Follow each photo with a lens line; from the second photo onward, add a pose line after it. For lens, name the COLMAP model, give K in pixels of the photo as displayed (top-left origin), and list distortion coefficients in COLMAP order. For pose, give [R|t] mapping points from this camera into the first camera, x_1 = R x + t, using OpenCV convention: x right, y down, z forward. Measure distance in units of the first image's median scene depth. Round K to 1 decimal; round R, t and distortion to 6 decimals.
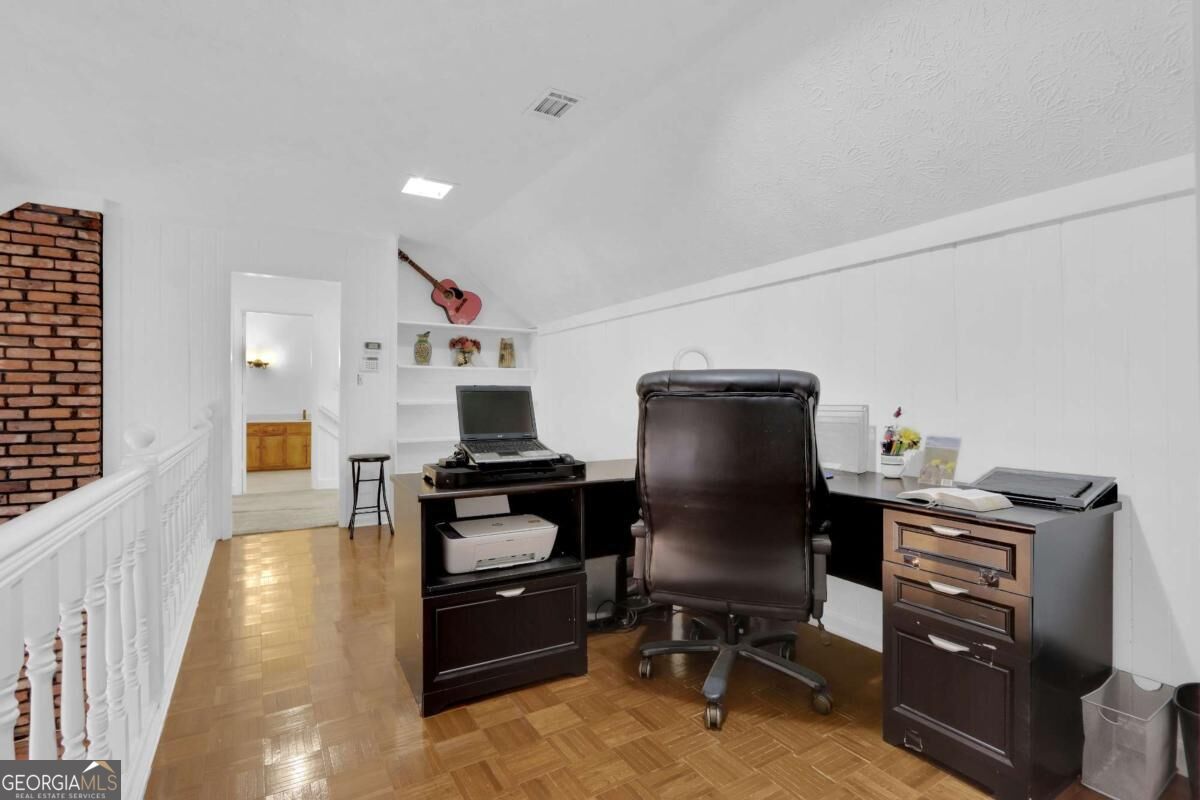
lens RADIAL K [[572.6, 0, 603.0], [0, 572.6, 399.6], [0, 0, 1]] dist [0.016689, 0.000136]
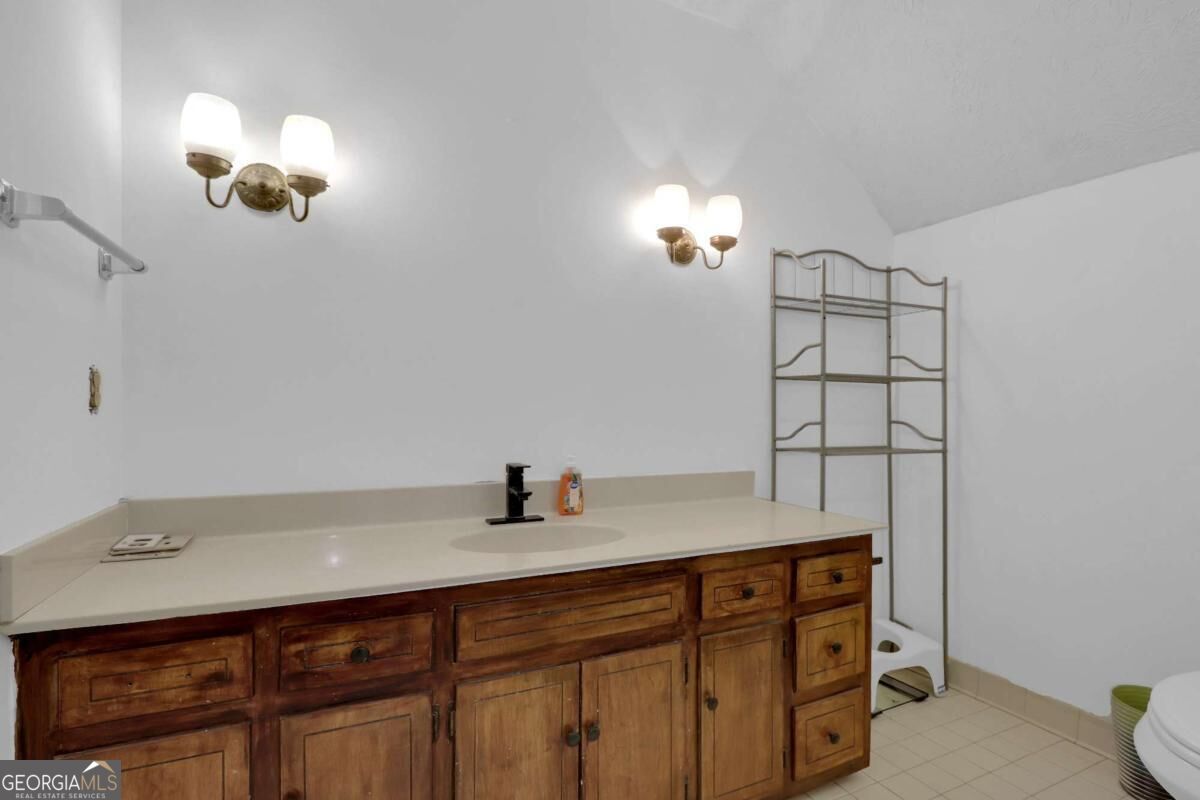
lens RADIAL K [[546.1, 0, 599.2], [0, 546.1, 405.1], [0, 0, 1]] dist [0.001500, 0.000147]
pose [[0.996437, -0.005809, -0.084141, -0.504778], [0.006152, 0.999974, 0.003817, -0.000221], [0.084117, -0.004321, 0.996447, 0.876557]]
